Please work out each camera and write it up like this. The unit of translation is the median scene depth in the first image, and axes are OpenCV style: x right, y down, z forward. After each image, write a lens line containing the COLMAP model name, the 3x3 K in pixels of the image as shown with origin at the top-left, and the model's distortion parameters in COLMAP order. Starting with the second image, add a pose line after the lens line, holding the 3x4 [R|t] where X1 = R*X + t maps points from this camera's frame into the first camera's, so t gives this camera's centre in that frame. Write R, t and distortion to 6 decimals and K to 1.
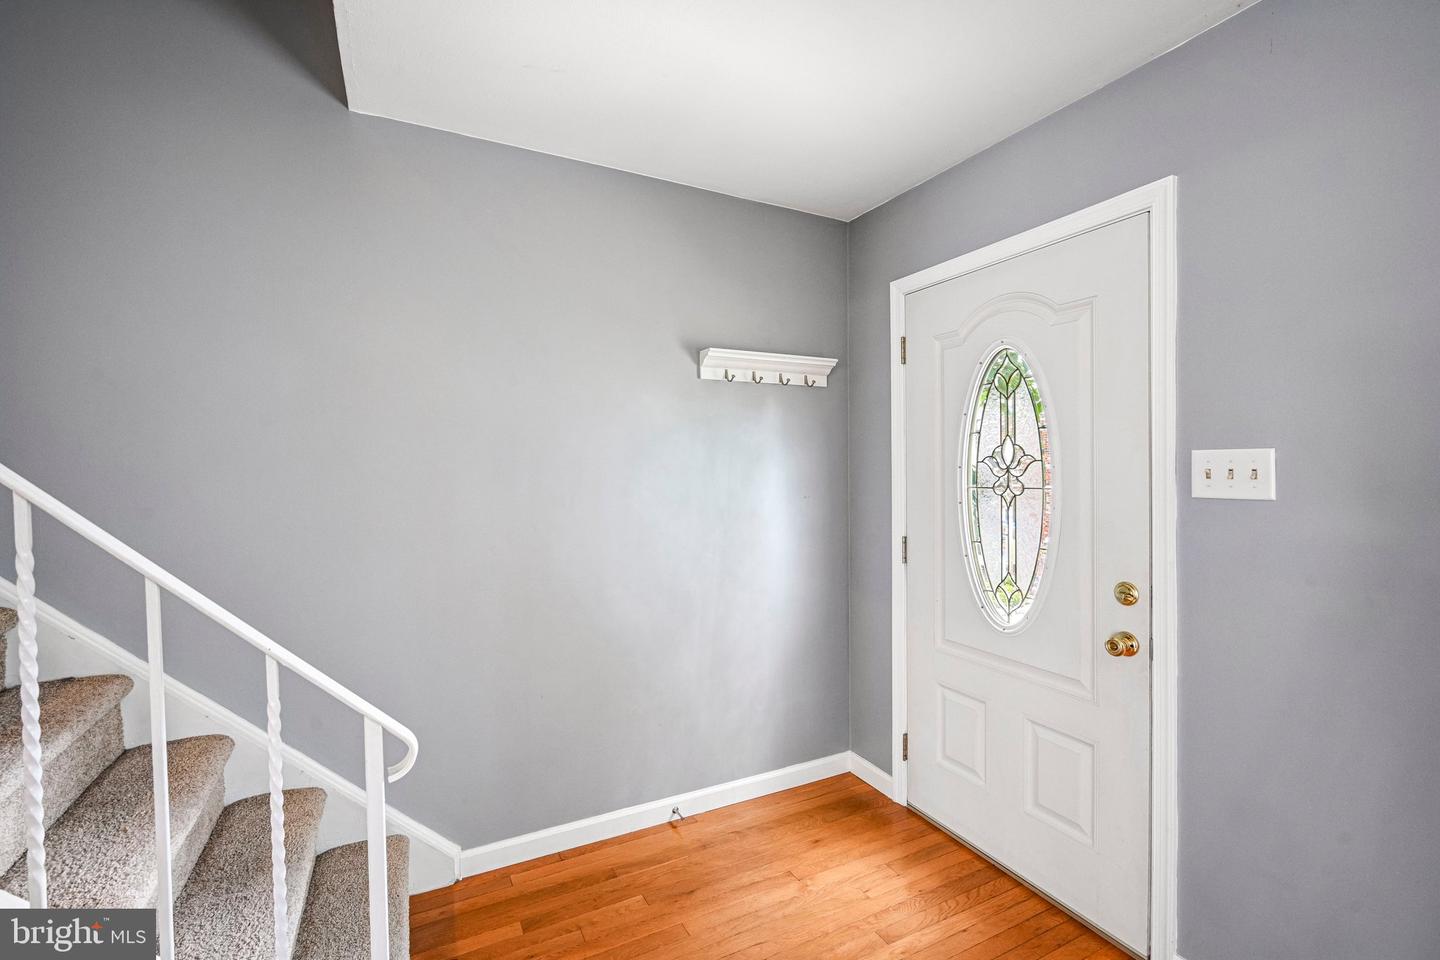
lens RADIAL K [[636.0, 0, 721.2], [0, 636.0, 469.9], [0, 0, 1]] dist [-0.002695, 0.000548]
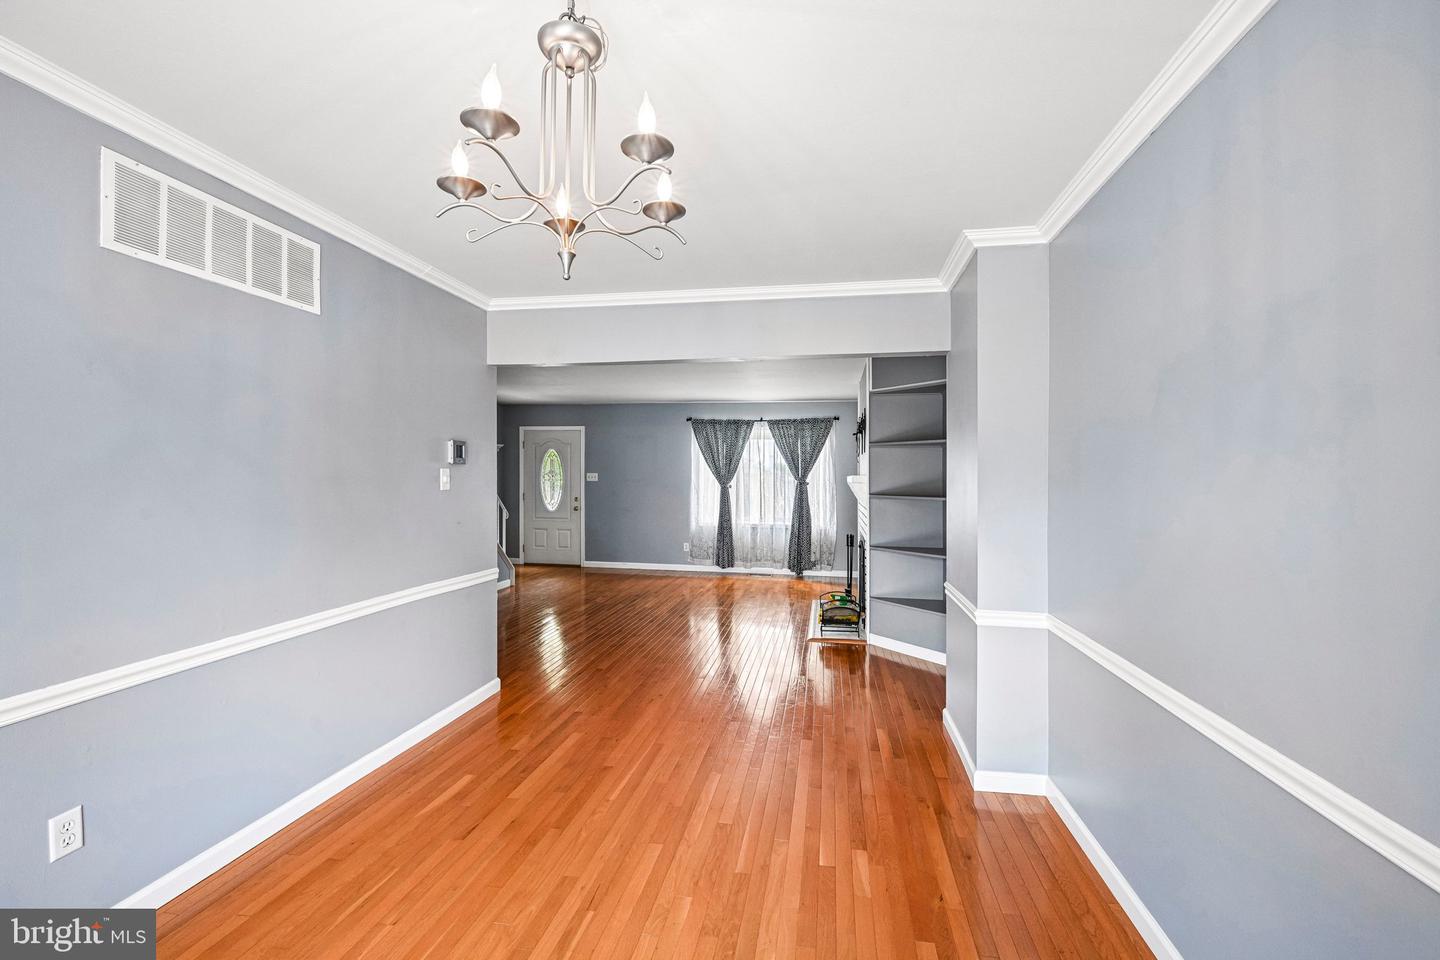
lens RADIAL K [[636.0, 0, 718.2], [0, 636.0, 482.3], [0, 0, 1]] dist [-0.002695, 0.000548]
pose [[0.615944, 0.003637, 0.787782, -2.122473], [-0.001897, 0.999993, -0.003133, 0.047789], [-0.787788, 0.000435, 0.615947, -2.418897]]
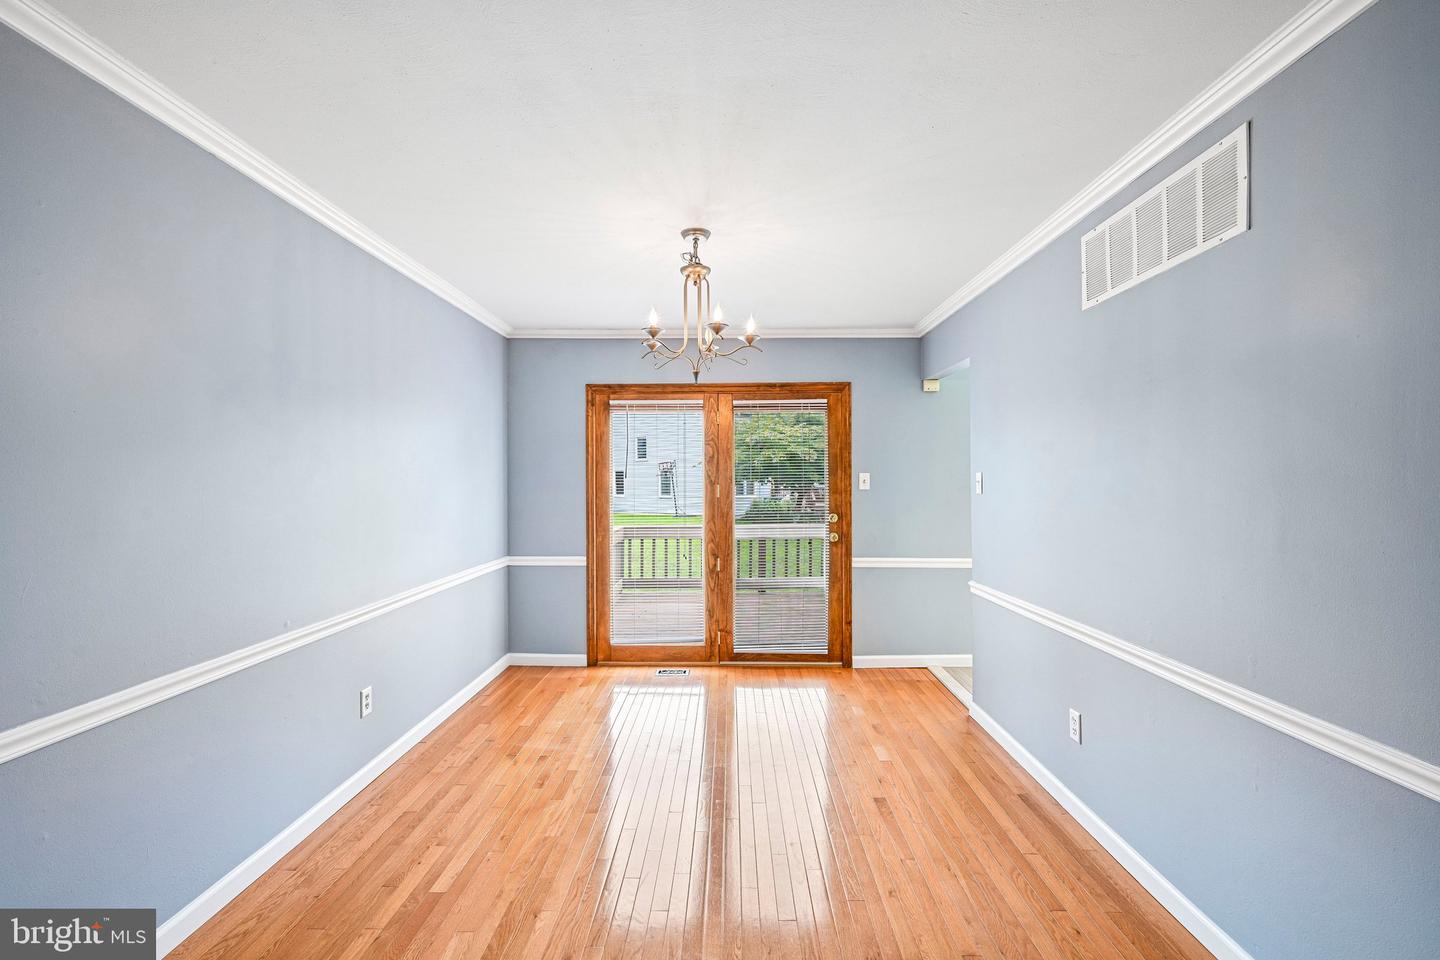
lens RADIAL K [[636.0, 0, 715.2], [0, 636.0, 477.8], [0, 0, 1]] dist [-0.002695, 0.000548]
pose [[-0.490937, 0.001313, -0.871194, -0.727480], [-0.004777, 0.999980, 0.004199, 0.035286], [0.871182, 0.006223, -0.490921, -1.339994]]
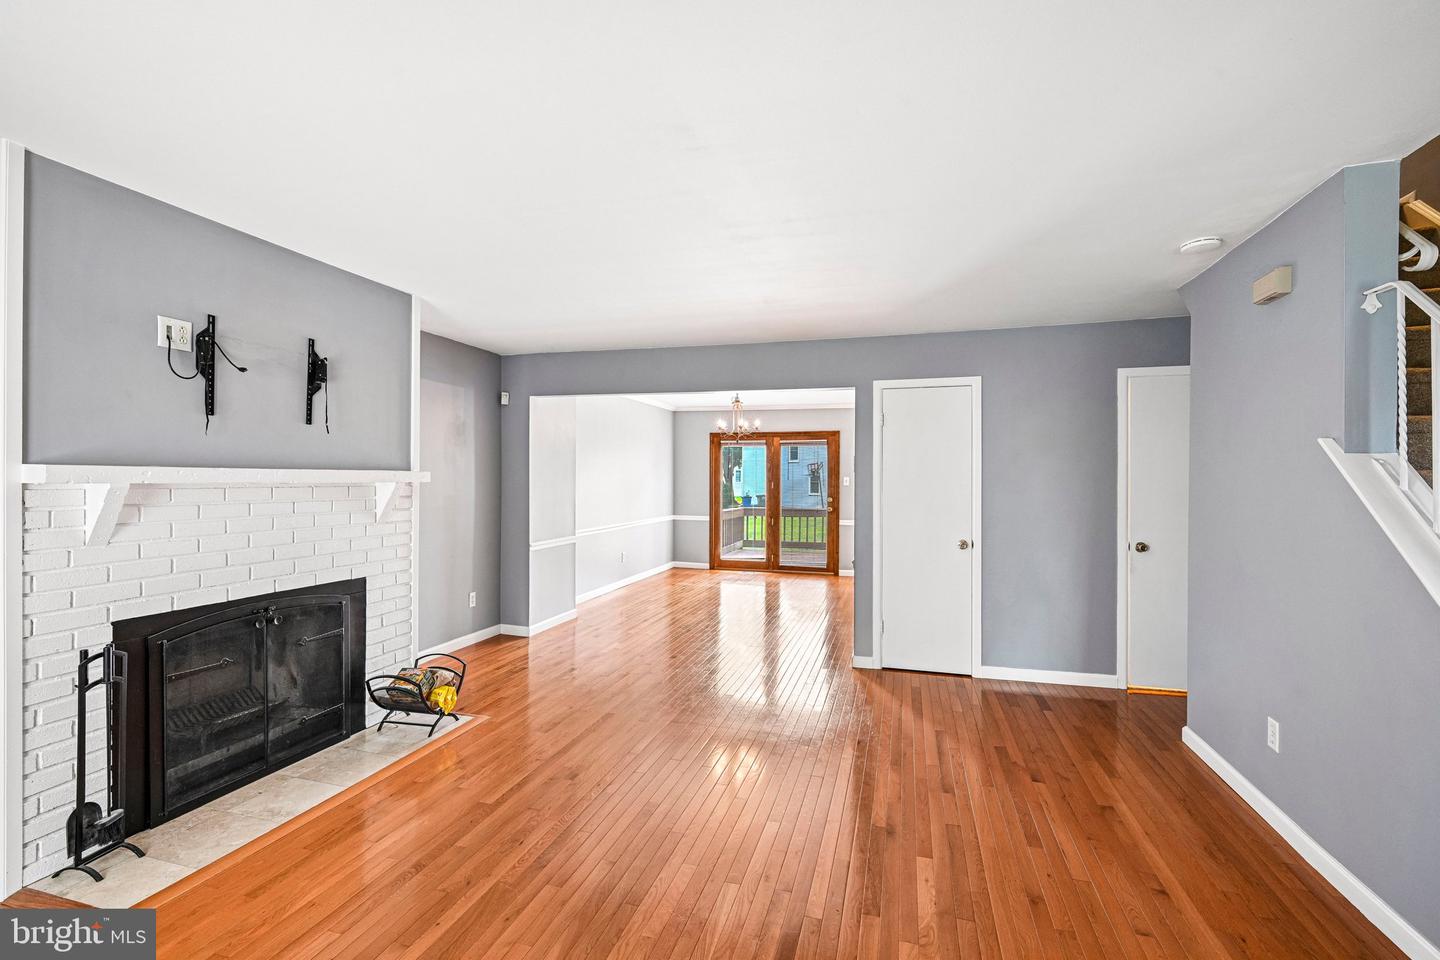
lens RADIAL K [[636.0, 0, 718.8], [0, 636.0, 477.2], [0, 0, 1]] dist [-0.002695, 0.000548]
pose [[-0.699203, -0.000657, -0.714923, 0.558447], [-0.011468, 0.999881, 0.010297, -0.000728], [0.714831, 0.015398, -0.699127, 0.156150]]
